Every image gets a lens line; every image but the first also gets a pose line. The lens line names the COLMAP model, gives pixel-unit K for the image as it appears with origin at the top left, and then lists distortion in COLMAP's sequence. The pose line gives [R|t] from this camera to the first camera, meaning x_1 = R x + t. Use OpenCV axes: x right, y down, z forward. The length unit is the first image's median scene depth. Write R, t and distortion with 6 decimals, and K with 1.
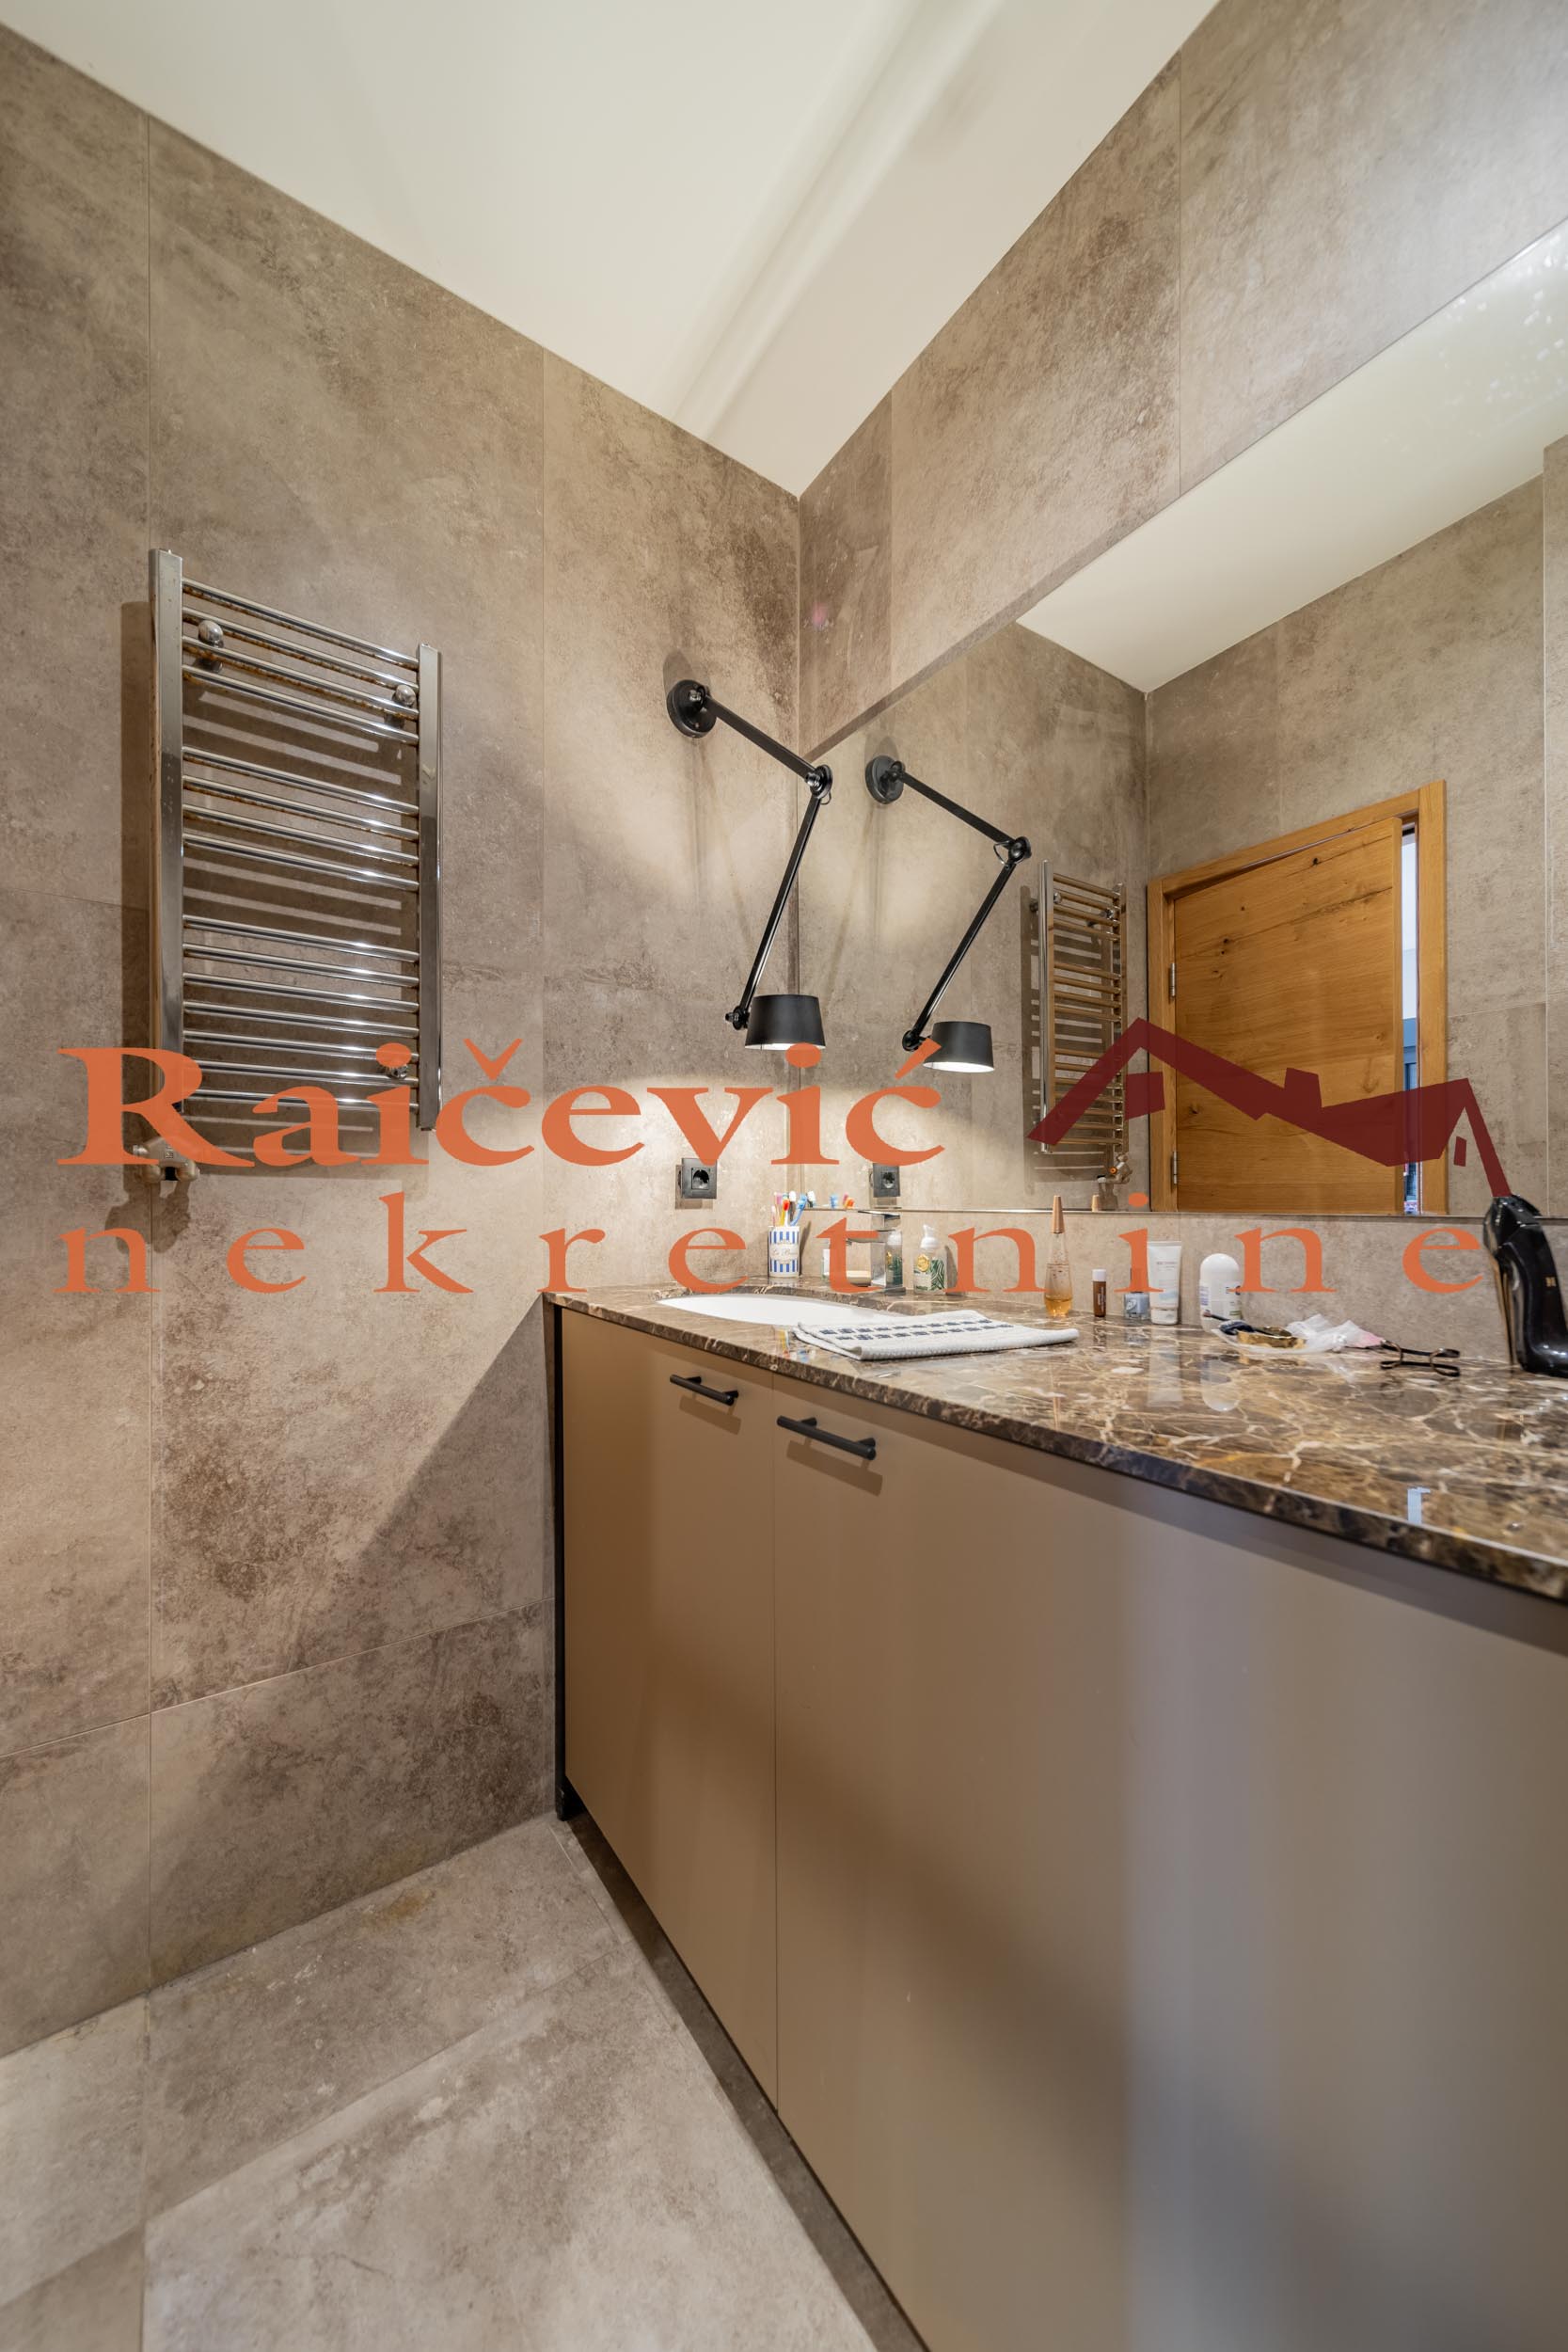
lens RADIAL K [[835.7, 0, 784.5], [0, 835.7, 1220.2], [0, 0, 1]] dist [-0.000569, -0.000091]
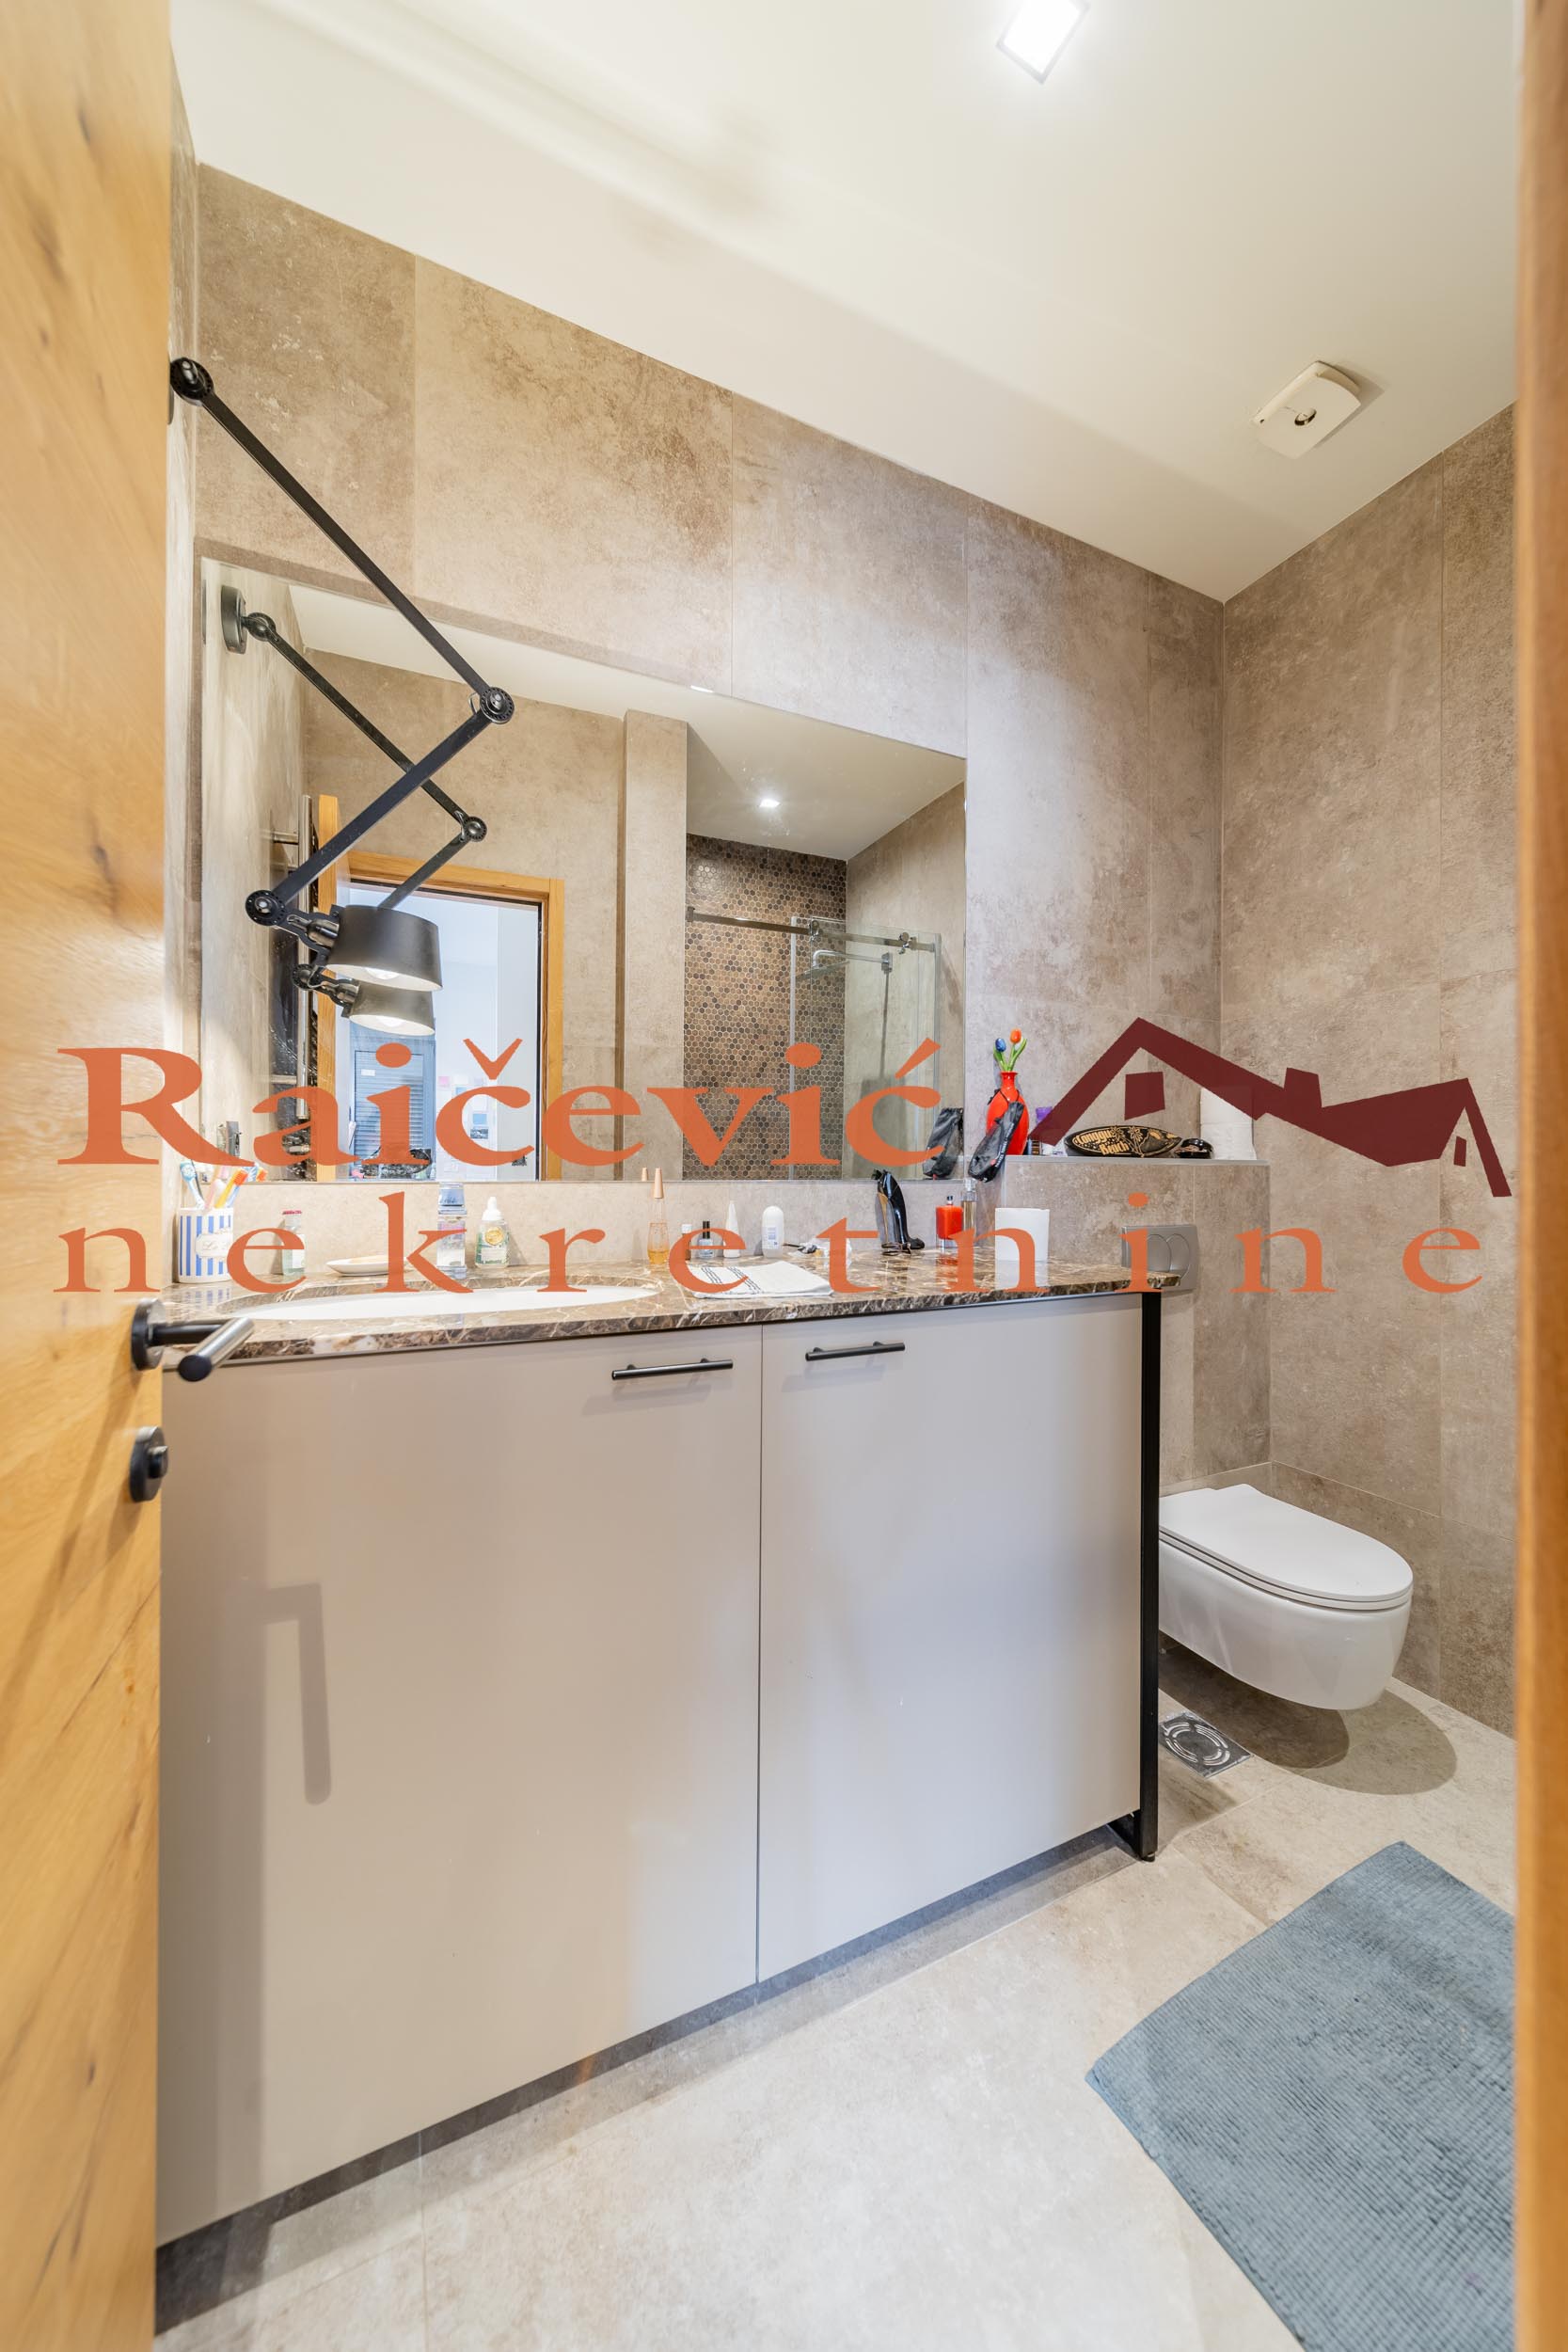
lens RADIAL K [[818.8, 0, 778.6], [0, 818.8, 1187.2], [0, 0, 1]] dist [0.005627, -0.001353]
pose [[0.177946, -0.019663, 0.983844, -0.901183], [0.017758, 0.999702, 0.016768, -0.020480], [-0.983880, 0.014488, 0.178242, 0.634374]]
